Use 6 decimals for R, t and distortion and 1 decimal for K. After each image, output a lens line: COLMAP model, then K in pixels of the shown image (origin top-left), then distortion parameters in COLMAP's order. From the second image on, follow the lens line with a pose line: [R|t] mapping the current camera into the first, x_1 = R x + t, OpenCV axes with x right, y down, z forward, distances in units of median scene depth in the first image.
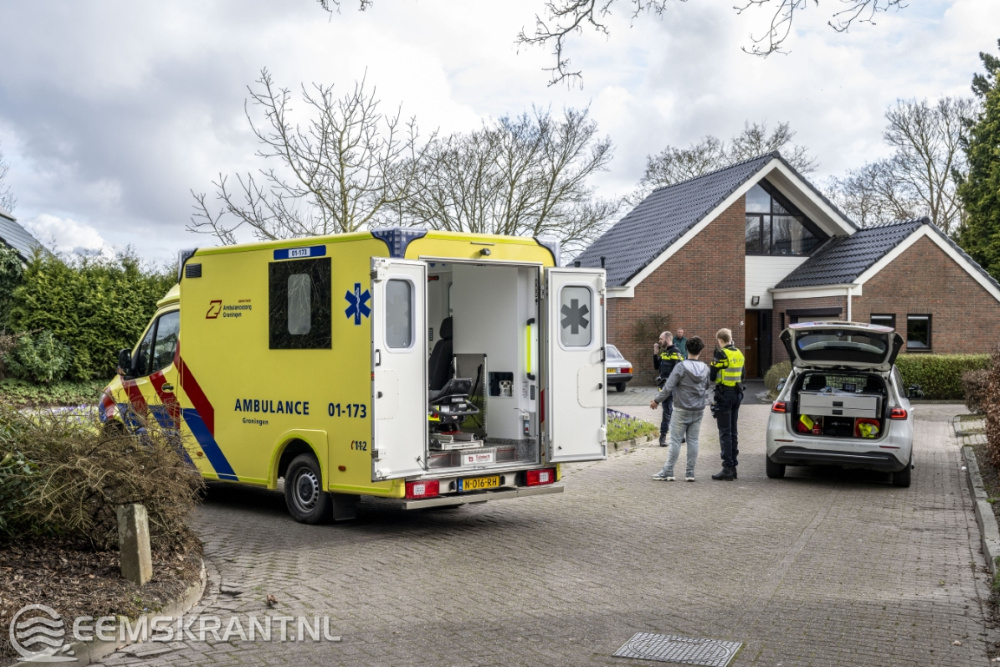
lens RADIAL K [[1233.8, 0, 500.7], [0, 1233.8, 336.8], [0, 0, 1]] dist [-0.022787, 0.000000]
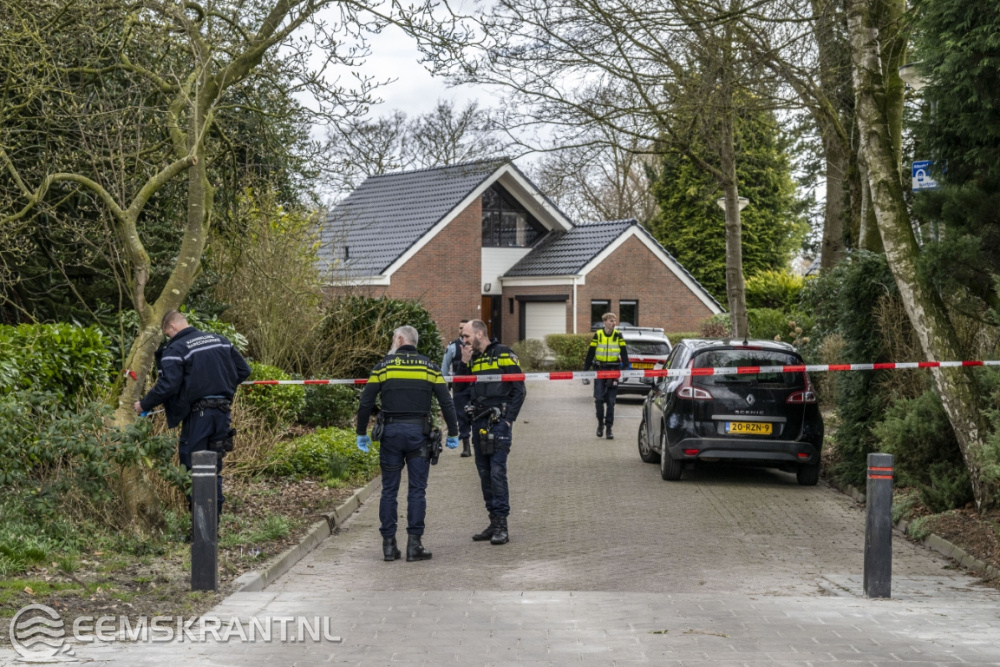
lens RADIAL K [[1688.9, 0, 499.7], [0, 1688.9, 333.4], [0, 0, 1]] dist [-0.035859, 0.000000]
pose [[0.959103, -0.004931, 0.283013, -0.222674], [0.003322, 0.999975, 0.006165, 0.003420], [-0.283037, -0.004973, 0.959096, -0.491354]]
